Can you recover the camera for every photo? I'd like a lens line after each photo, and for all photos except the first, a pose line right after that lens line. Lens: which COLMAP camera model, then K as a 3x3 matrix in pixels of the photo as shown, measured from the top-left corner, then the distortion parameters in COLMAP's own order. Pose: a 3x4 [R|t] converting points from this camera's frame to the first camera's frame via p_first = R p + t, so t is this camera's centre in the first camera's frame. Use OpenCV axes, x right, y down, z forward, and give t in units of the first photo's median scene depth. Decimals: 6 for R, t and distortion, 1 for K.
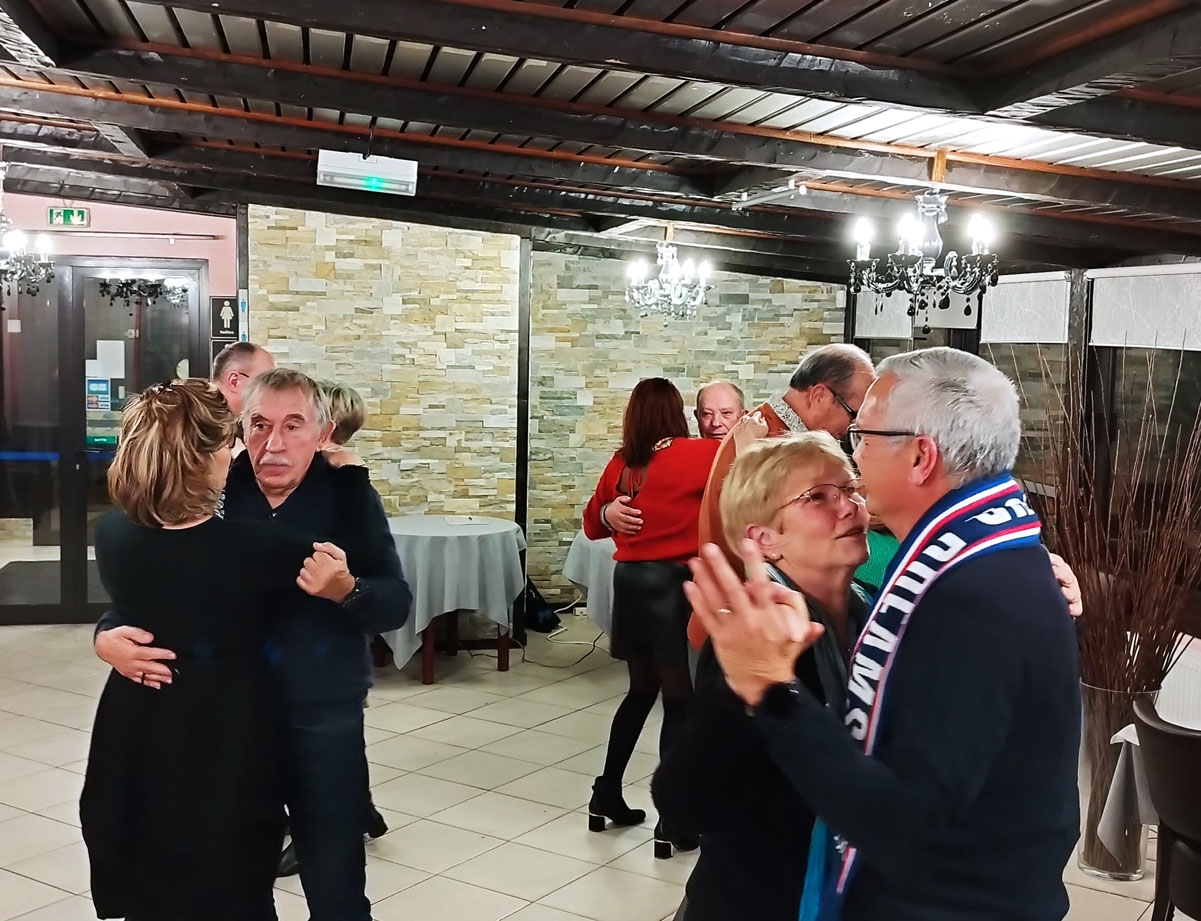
lens RADIAL K [[1480.8, 0, 587.9], [0, 1480.8, 462.1], [0, 0, 1]] dist [0.042346, 0.000000]
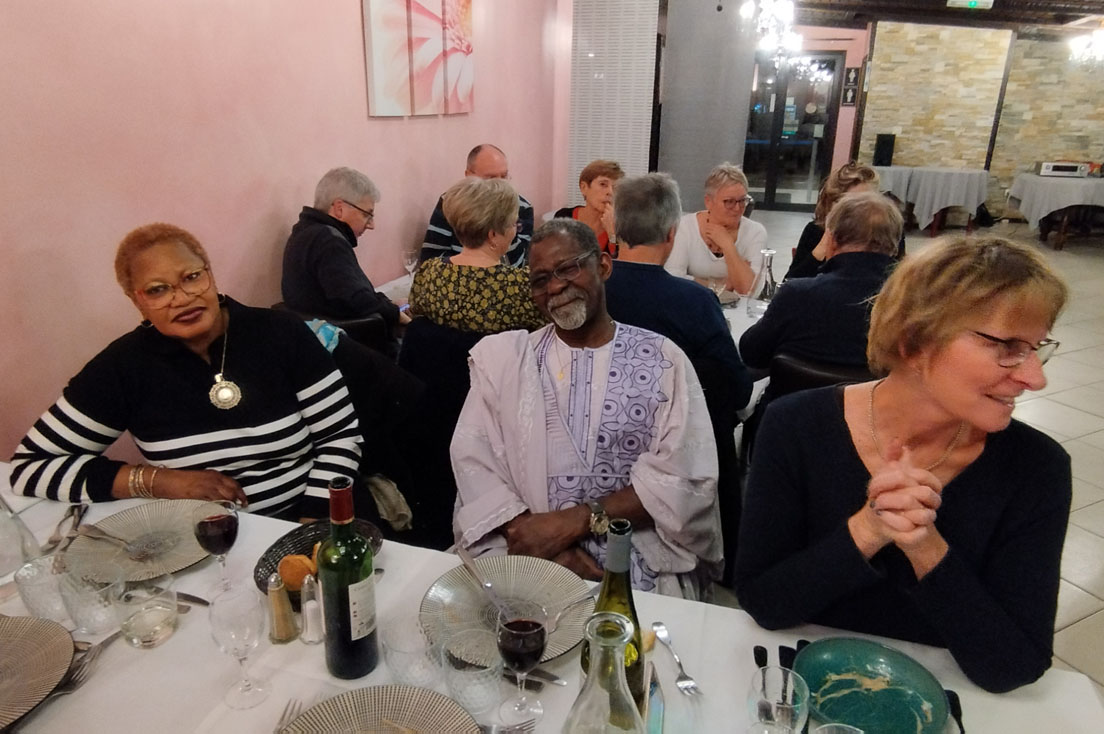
lens RADIAL K [[736.8, 0, 548.1], [0, 736.8, 362.2], [0, 0, 1]] dist [0.000788, -0.004647]
pose [[0.868241, 0.158330, -0.470201, -0.052281], [-0.038634, 0.966412, 0.254079, 0.061761], [0.494636, -0.202436, 0.845195, -0.298978]]
